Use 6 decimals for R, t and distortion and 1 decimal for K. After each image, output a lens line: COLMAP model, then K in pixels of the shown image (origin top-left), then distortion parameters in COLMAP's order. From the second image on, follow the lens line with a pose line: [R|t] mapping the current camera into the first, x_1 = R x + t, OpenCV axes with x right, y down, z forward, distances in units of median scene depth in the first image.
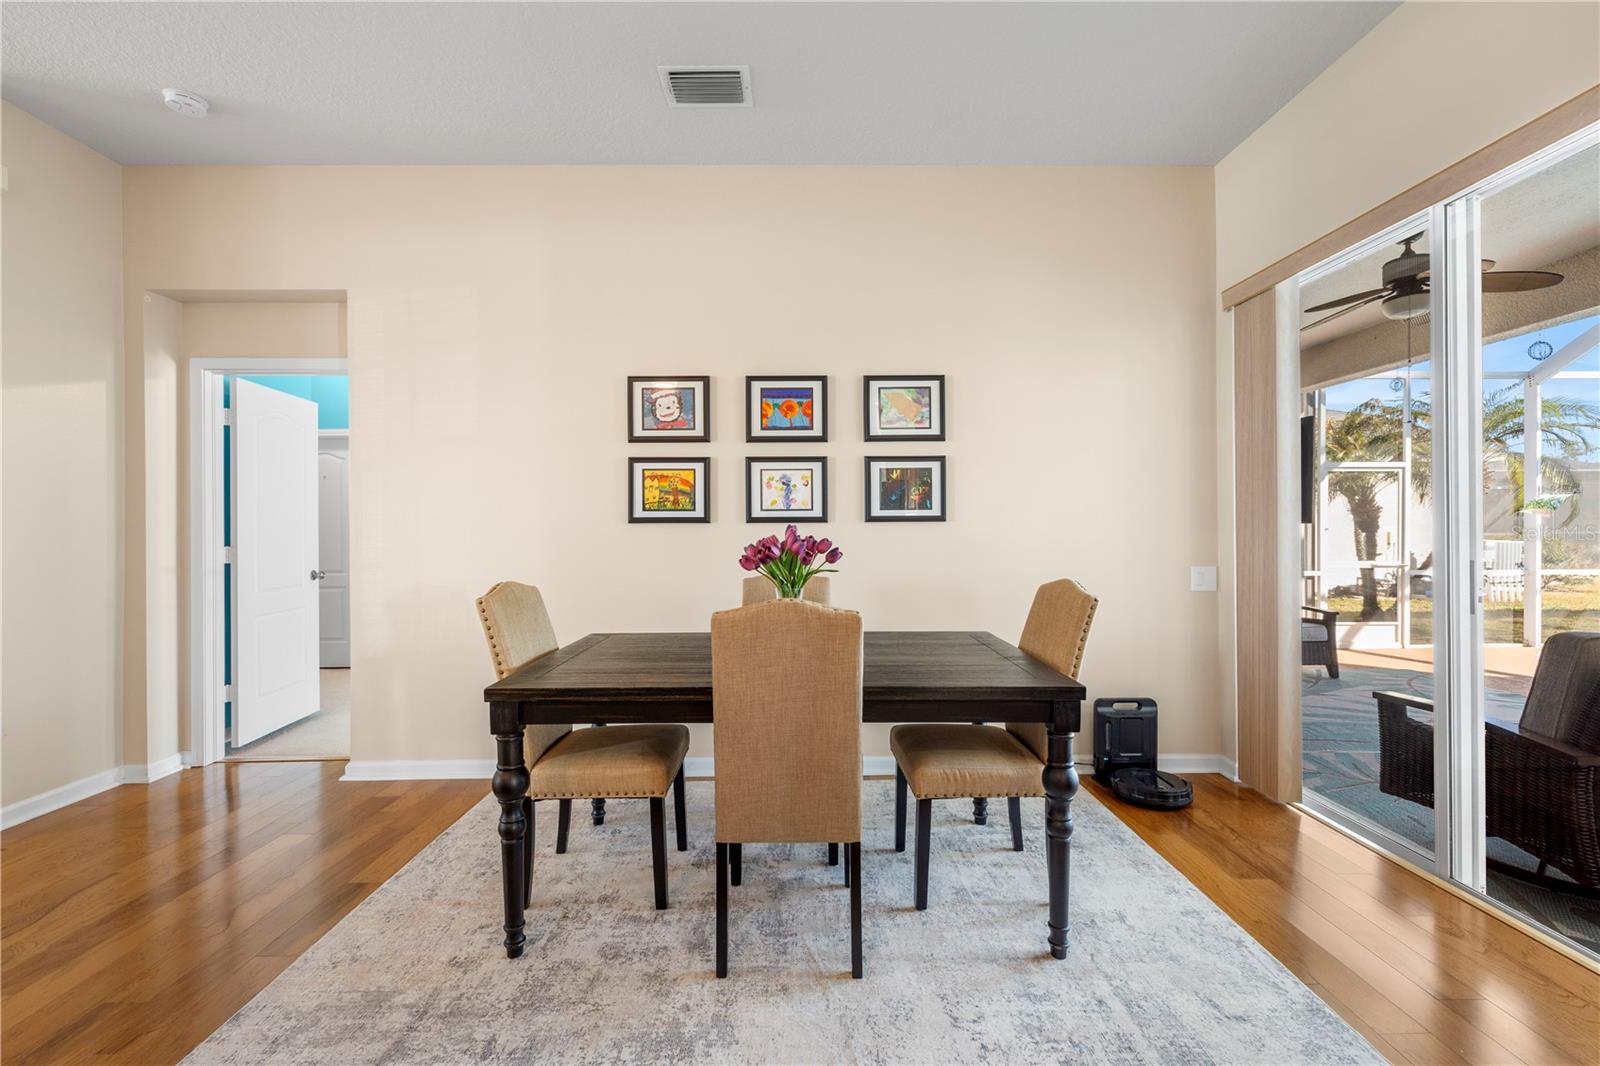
lens RADIAL K [[666.9, 0, 805.2], [0, 666.9, 528.0], [0, 0, 1]] dist [0.001254, 0.000164]
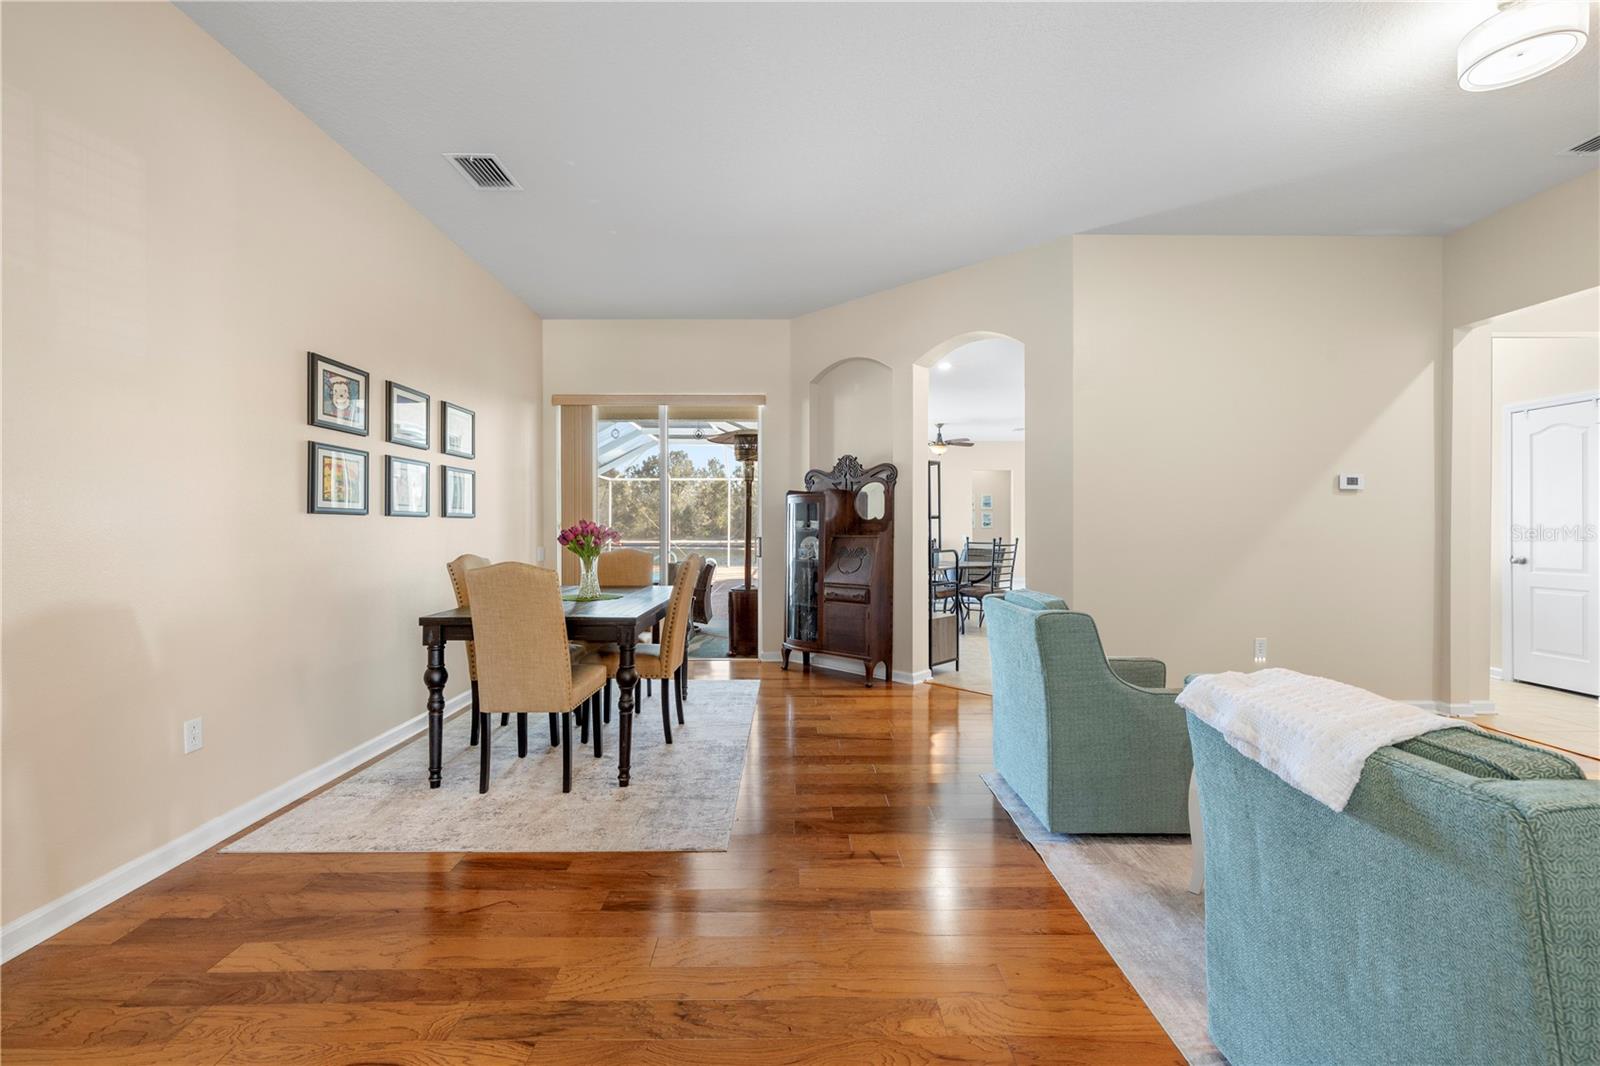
lens RADIAL K [[671.3, 0, 798.0], [0, 671.3, 533.7], [0, 0, 1]] dist [-0.000047, 0.000184]
pose [[-0.000888, -0.004365, 0.999990, -1.177235], [0.004467, 0.999980, 0.004369, 0.018660], [-0.999990, 0.004470, -0.000868, 0.338708]]
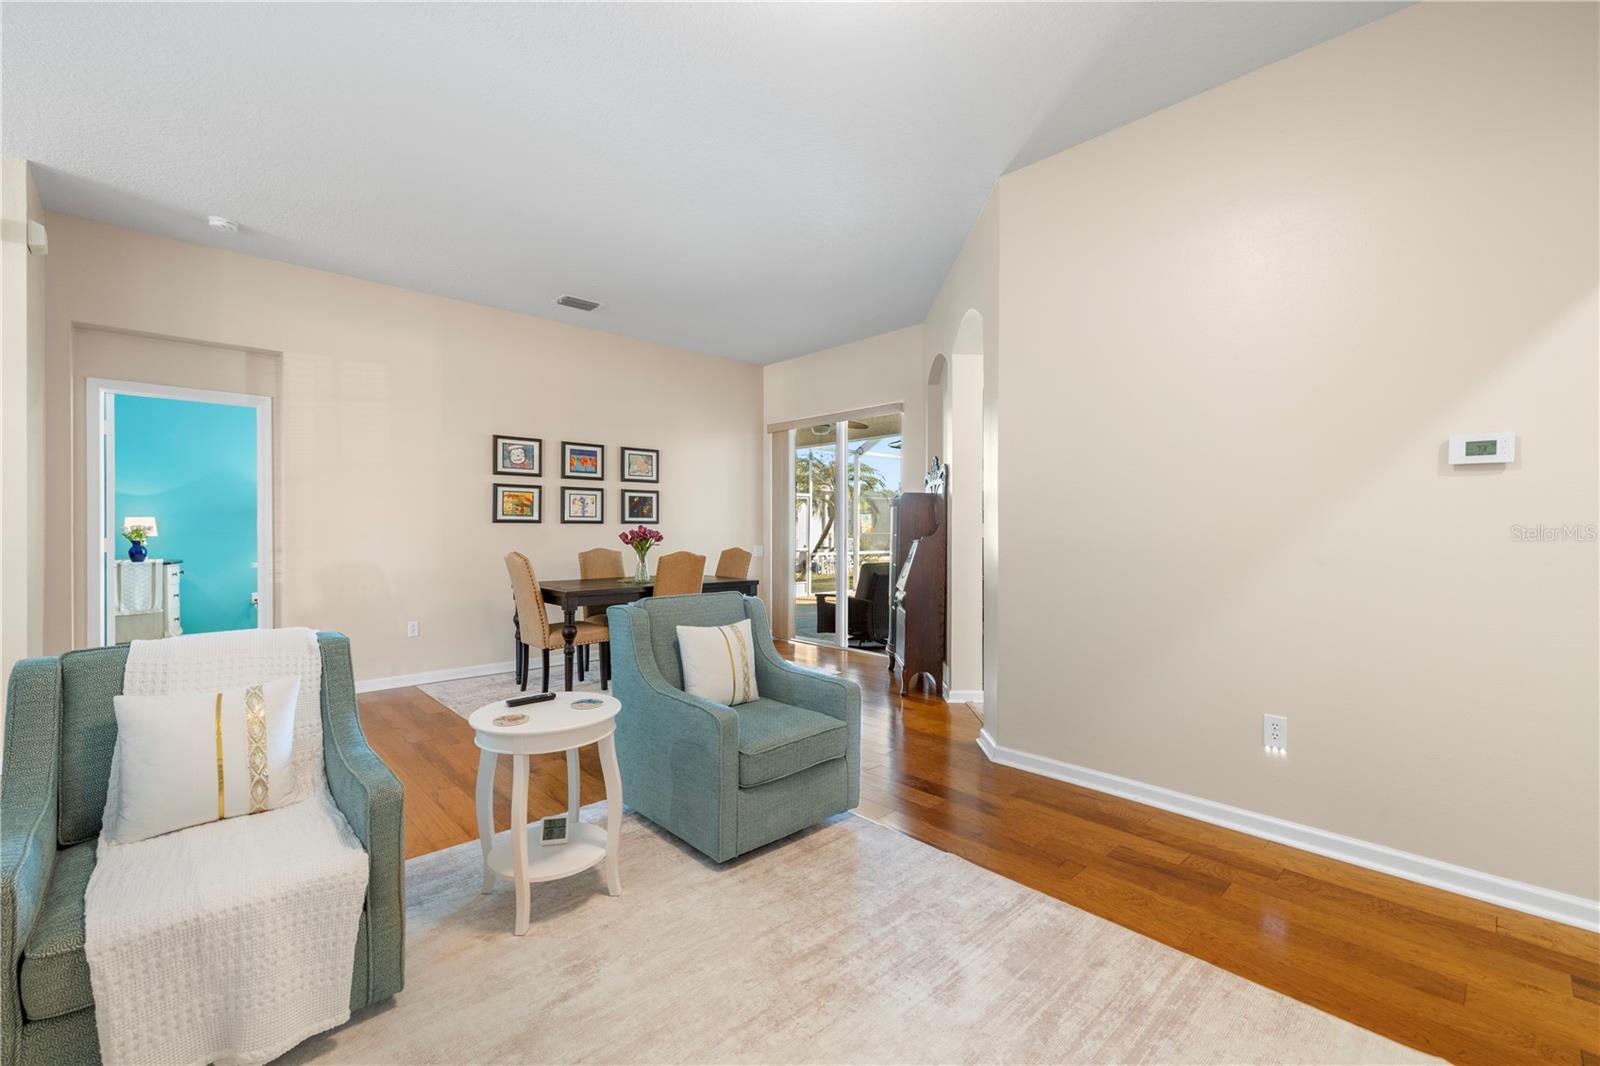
lens RADIAL K [[671.3, 0, 798.0], [0, 671.3, 533.7], [0, 0, 1]] dist [-0.000047, 0.000184]
pose [[0.736064, 0.002163, 0.676909, -0.840425], [-0.003988, 0.999991, 0.001141, 0.015330], [-0.676901, -0.003539, 0.736066, -0.752659]]
